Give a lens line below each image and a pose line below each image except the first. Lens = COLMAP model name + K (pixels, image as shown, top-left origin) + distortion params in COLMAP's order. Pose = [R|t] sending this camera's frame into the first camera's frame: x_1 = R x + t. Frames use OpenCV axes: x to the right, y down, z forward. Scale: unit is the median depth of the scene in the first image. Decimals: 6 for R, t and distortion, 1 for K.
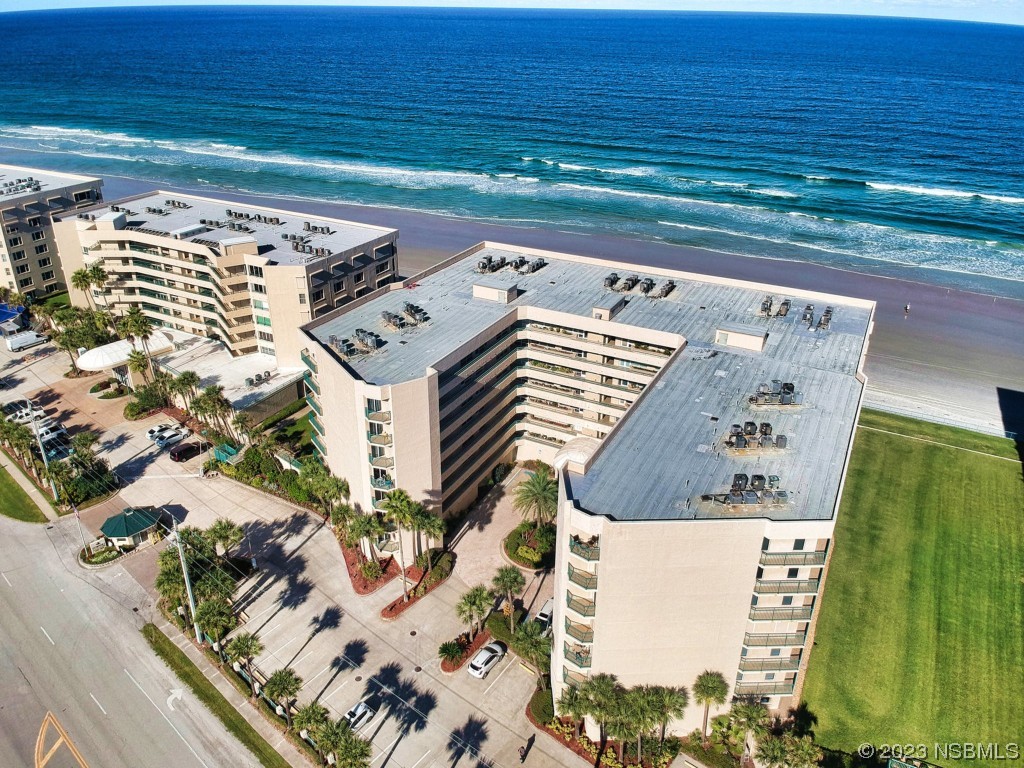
lens RADIAL K [[755.3, 0, 512.0], [0, 755.3, 384.0], [0, 0, 1]] dist [0.098779, -0.176858]
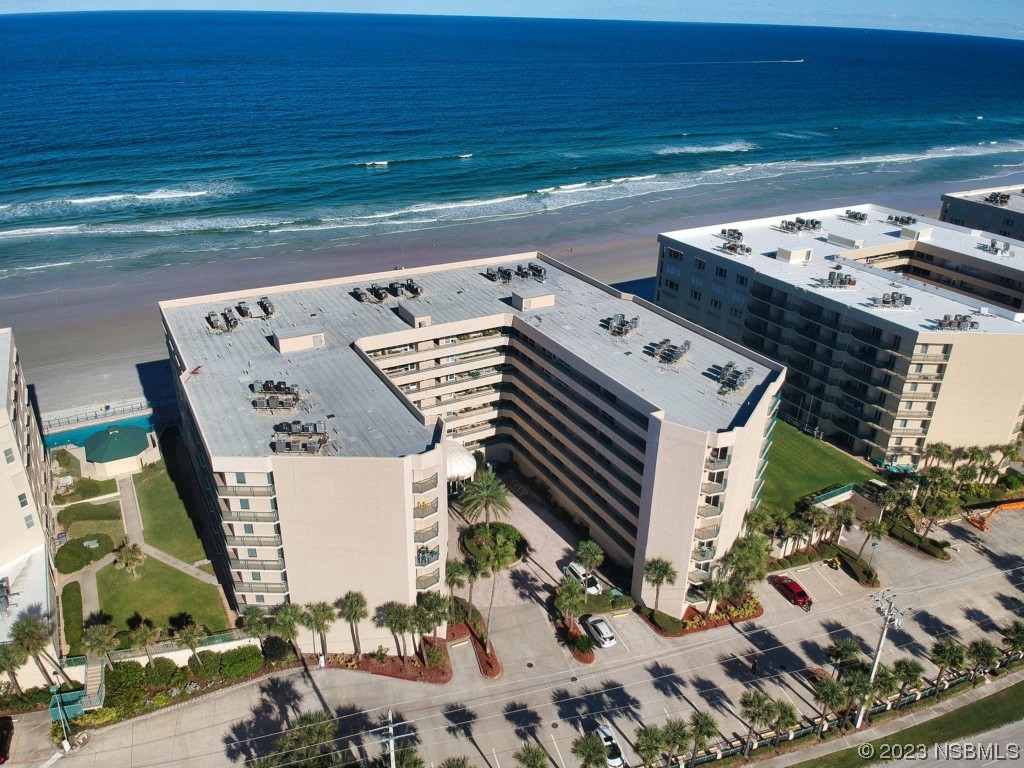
lens RADIAL K [[755.3, 0, 512.0], [0, 755.3, 384.0], [0, 0, 1]] dist [0.098779, -0.176858]
pose [[0.543941, -0.368882, 0.753694, -0.627352], [0.361017, 0.913691, 0.186644, -0.164945], [-0.757493, 0.170573, 0.630166, 0.278449]]
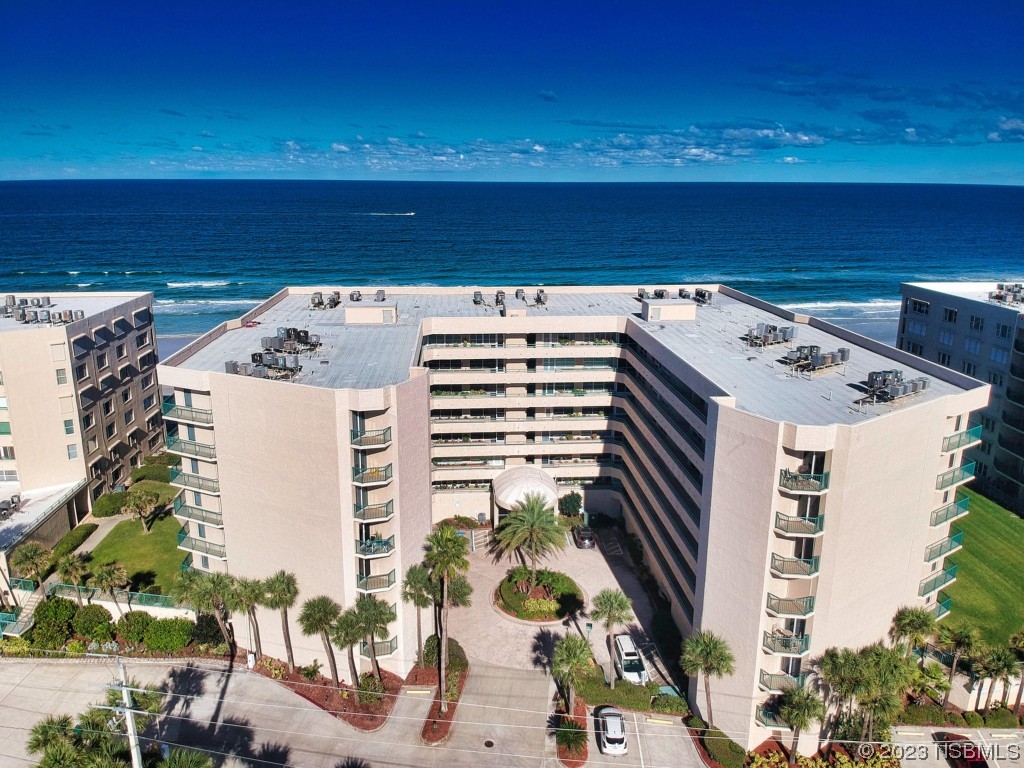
lens RADIAL K [[755.3, 0, 512.0], [0, 755.3, 384.0], [0, 0, 1]] dist [0.098779, -0.176858]
pose [[0.847738, -0.145087, 0.510187, -0.342984], [0.241101, 0.962154, -0.127001, 0.092824], [-0.472452, 0.230670, 0.850635, 0.286753]]
